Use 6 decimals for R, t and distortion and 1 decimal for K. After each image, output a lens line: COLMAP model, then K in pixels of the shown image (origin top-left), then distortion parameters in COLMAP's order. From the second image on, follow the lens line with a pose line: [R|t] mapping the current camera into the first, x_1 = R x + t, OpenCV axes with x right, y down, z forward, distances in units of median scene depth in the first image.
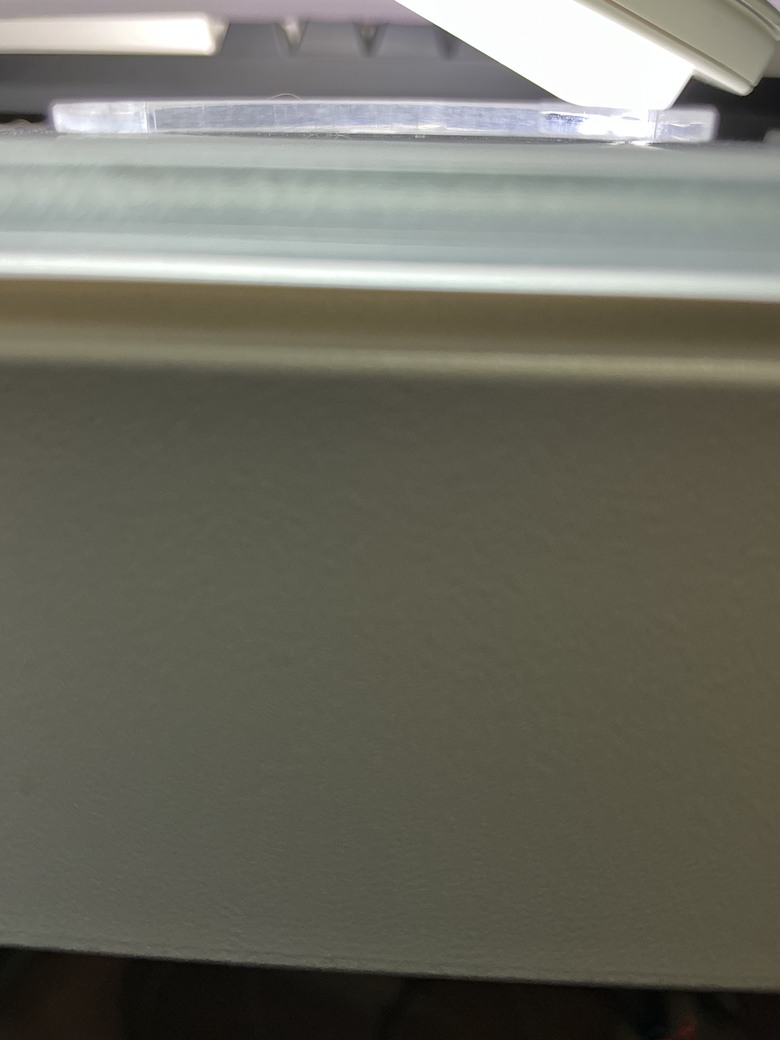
lens RADIAL K [[857.7, 0, 394.5], [0, 857.7, 520.9], [0, 0, 1]] dist [-0.008871, -0.040086]
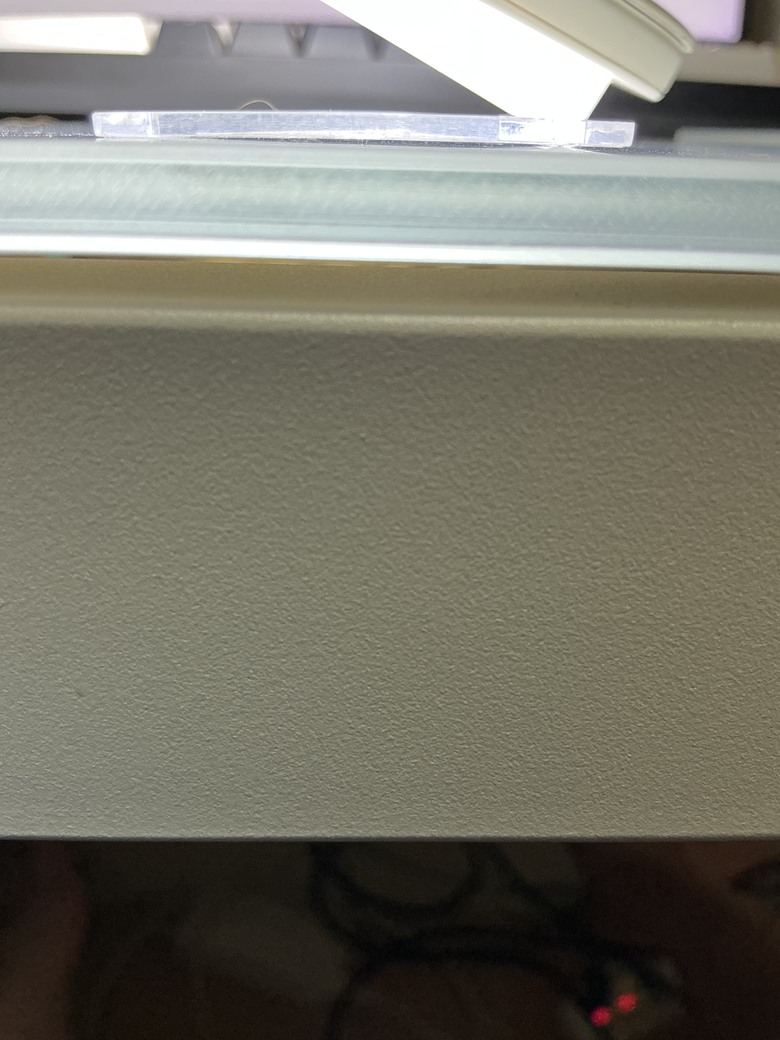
lens RADIAL K [[857.7, 0, 387.7], [0, 857.7, 518.9], [0, 0, 1]] dist [-0.008871, -0.040086]
pose [[0.996743, -0.025463, 0.076522, -0.062673], [0.025359, 0.999676, 0.002330, 0.055395], [-0.076557, -0.000382, 0.997065, -0.142758]]
